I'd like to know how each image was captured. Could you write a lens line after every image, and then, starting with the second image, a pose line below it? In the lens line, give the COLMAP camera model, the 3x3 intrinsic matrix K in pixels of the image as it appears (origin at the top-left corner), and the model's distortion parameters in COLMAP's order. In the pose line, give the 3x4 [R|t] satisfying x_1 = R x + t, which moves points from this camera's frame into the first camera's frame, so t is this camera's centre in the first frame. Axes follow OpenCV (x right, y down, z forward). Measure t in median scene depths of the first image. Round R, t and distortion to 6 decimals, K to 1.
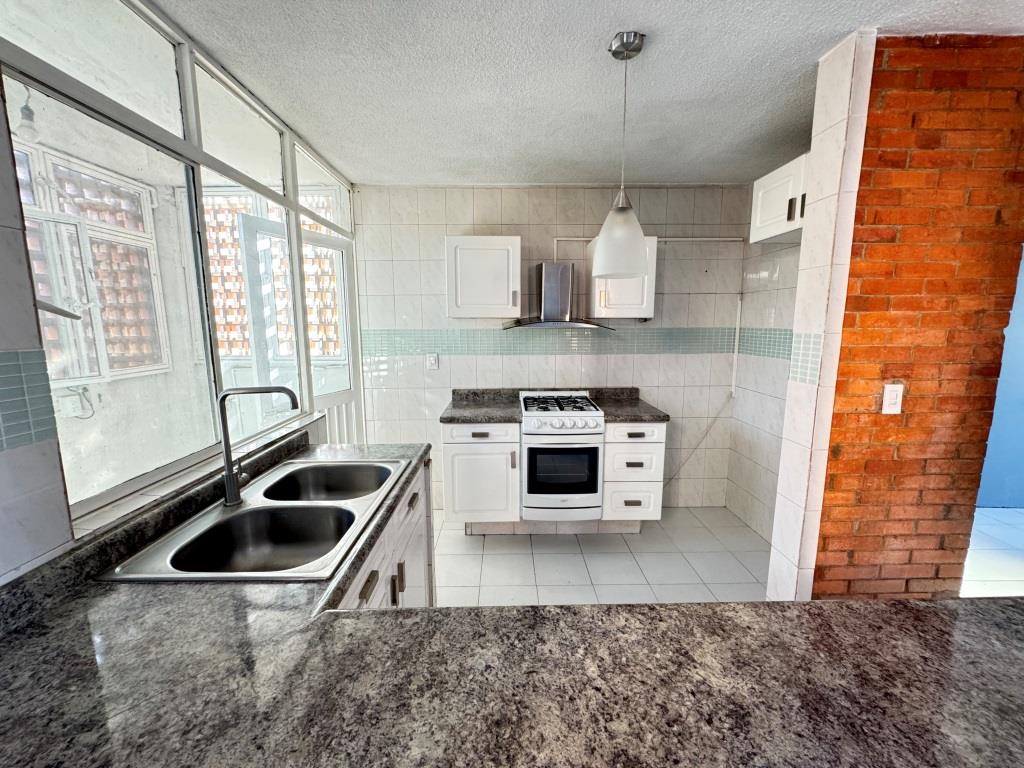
lens RADIAL K [[407.5, 0, 511.1], [0, 407.5, 382.2], [0, 0, 1]] dist [-0.002610, 0.000293]
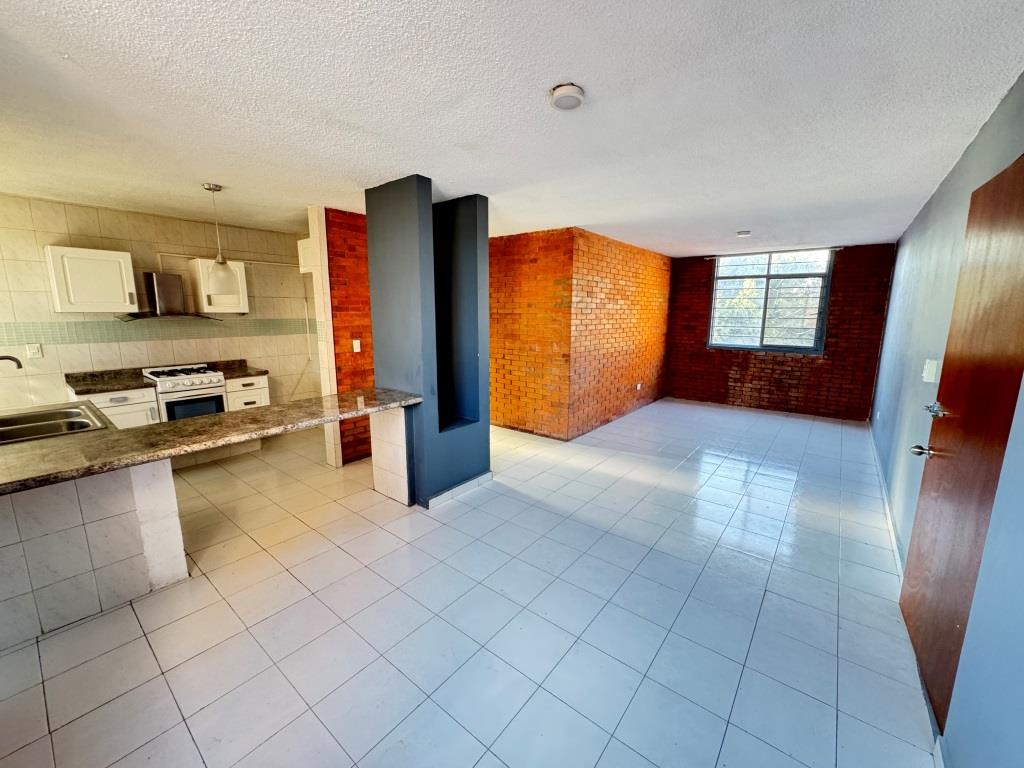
lens RADIAL K [[407.5, 0, 511.1], [0, 407.5, 382.2], [0, 0, 1]] dist [-0.002610, 0.000293]
pose [[0.635402, -0.127101, 0.761649, -0.338037], [0.109328, 0.991232, 0.074206, 0.144221], [-0.764403, 0.036119, 0.643727, -1.094524]]
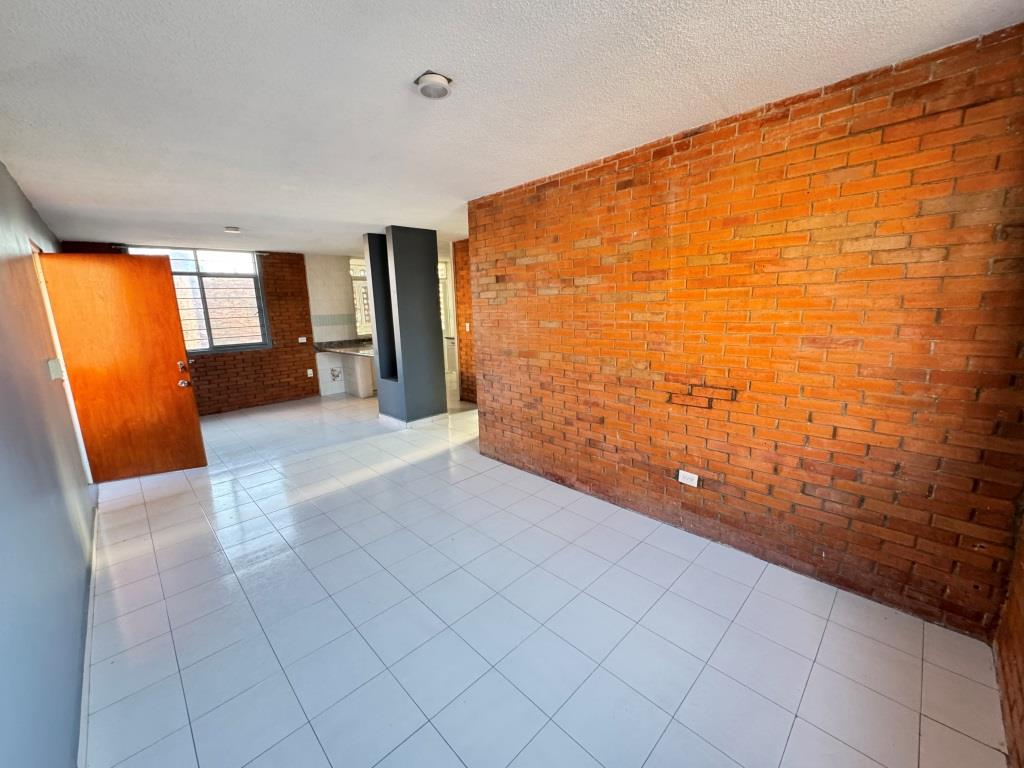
lens RADIAL K [[407.5, 0, 511.1], [0, 407.5, 382.2], [0, 0, 1]] dist [-0.002610, 0.000293]
pose [[0.691718, 0.117535, -0.712539, 3.203302], [-0.076014, 0.993036, 0.090011, 0.143116], [0.718156, -0.008099, 0.695835, -1.122087]]
